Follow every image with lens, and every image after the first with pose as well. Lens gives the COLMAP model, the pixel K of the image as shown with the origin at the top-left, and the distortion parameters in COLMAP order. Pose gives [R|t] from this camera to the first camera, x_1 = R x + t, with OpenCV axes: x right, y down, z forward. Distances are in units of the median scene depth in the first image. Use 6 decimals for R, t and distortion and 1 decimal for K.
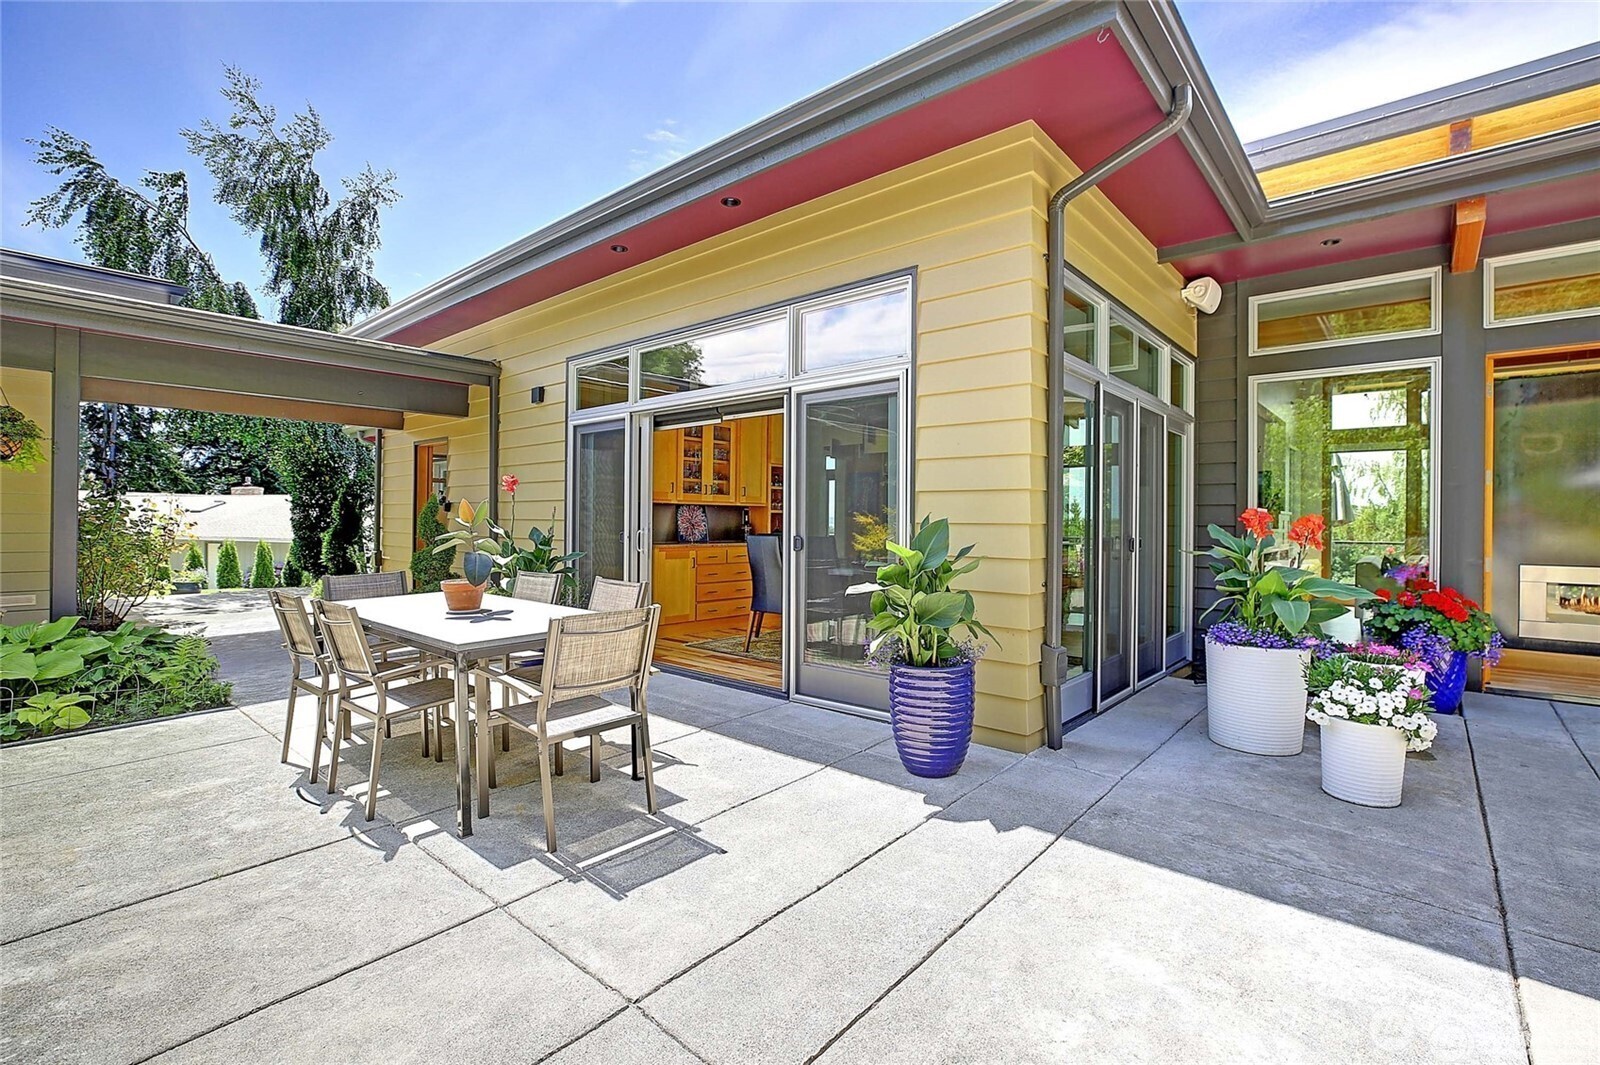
lens RADIAL K [[737.0, 0, 811.1], [0, 737.0, 517.0], [0, 0, 1]] dist [-0.009984, 0.001534]
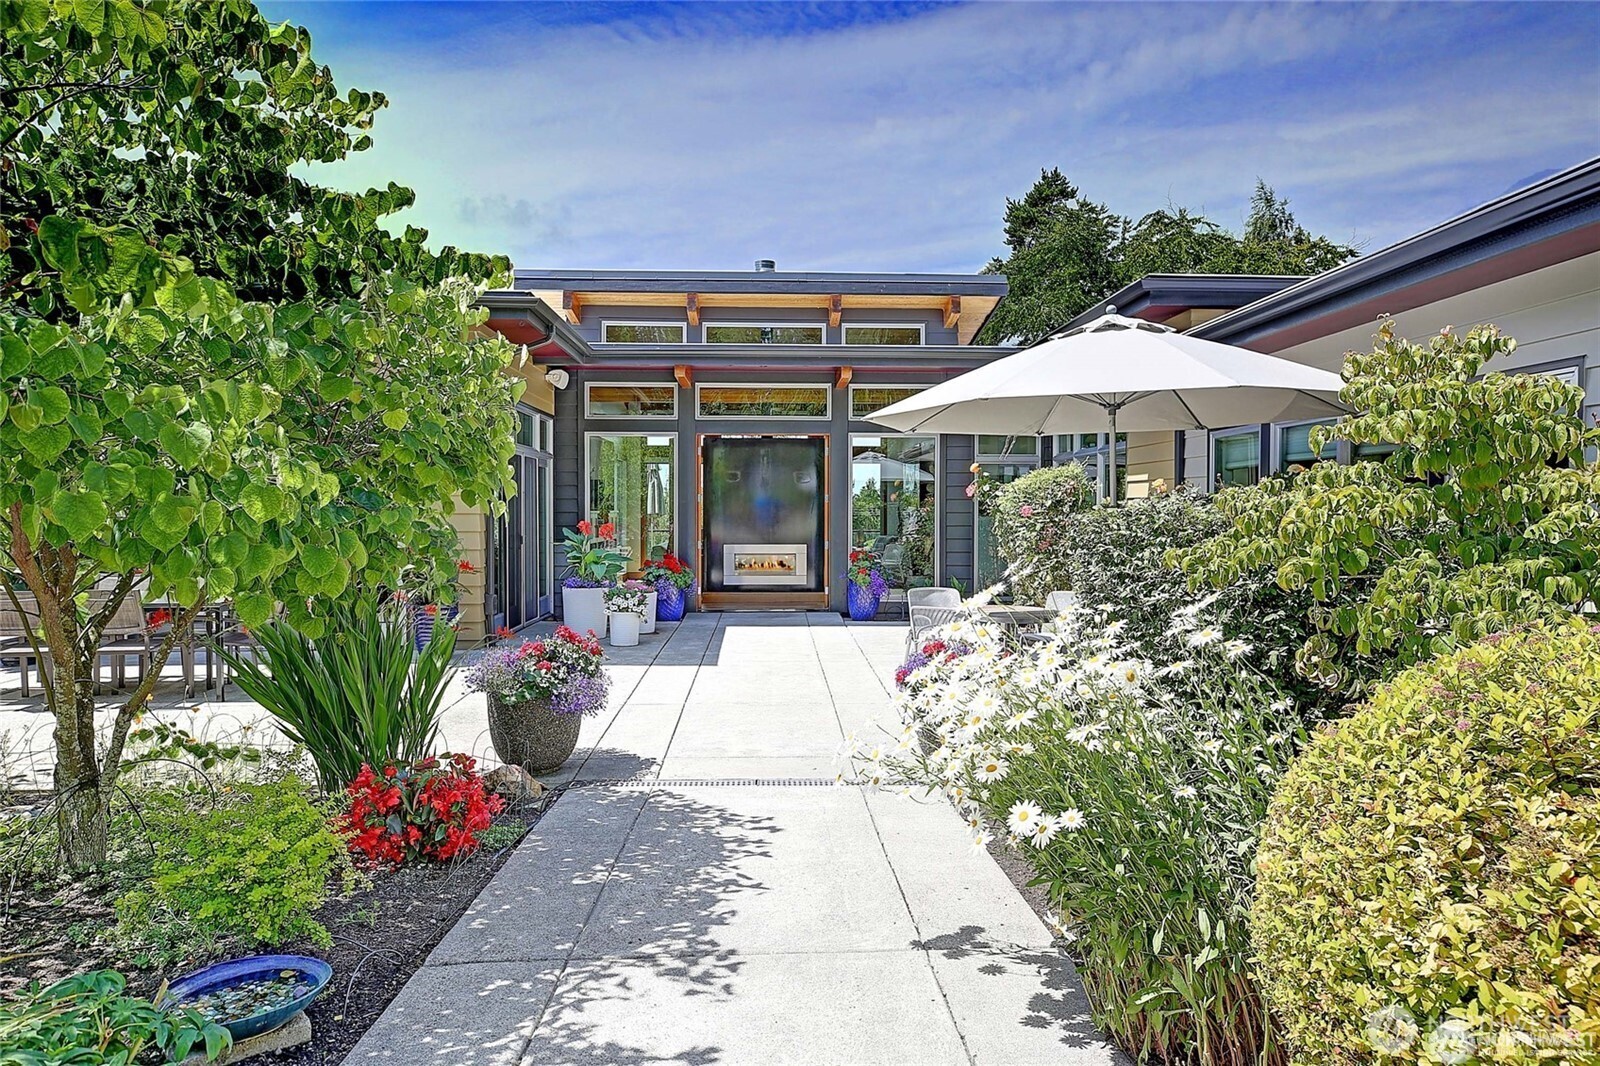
lens RADIAL K [[977.0, 0, 809.0], [0, 977.0, 526.4], [0, 0, 1]] dist [0.008554, 0.000330]
pose [[0.733177, -0.020249, 0.679736, -0.798082], [0.000463, 0.999571, 0.029277, -0.076694], [-0.680038, -0.021151, 0.732872, -1.441435]]
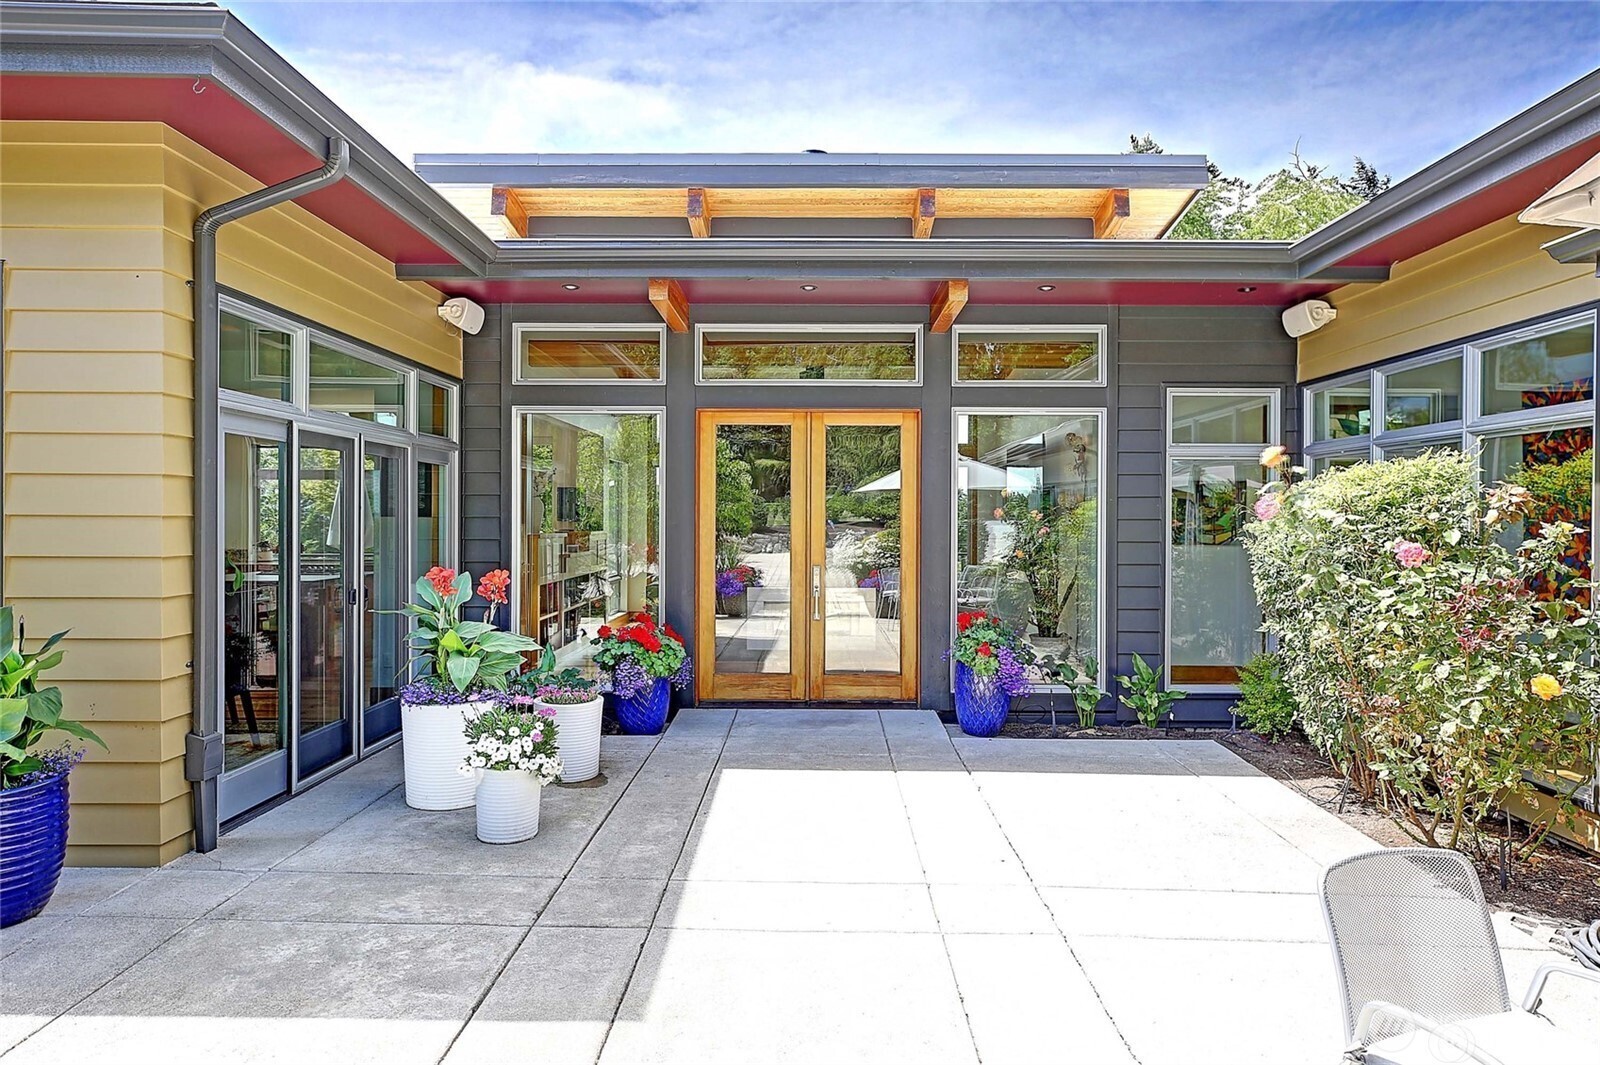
lens RADIAL K [[948.3, 0, 806.6], [0, 948.3, 520.6], [0, 0, 1]] dist [0.008378, 0.005129]
pose [[0.768851, -0.006652, 0.639393, 0.160709], [-0.000456, 0.999940, 0.010952, -0.090256], [-0.639427, -0.008712, 0.768802, -0.322216]]
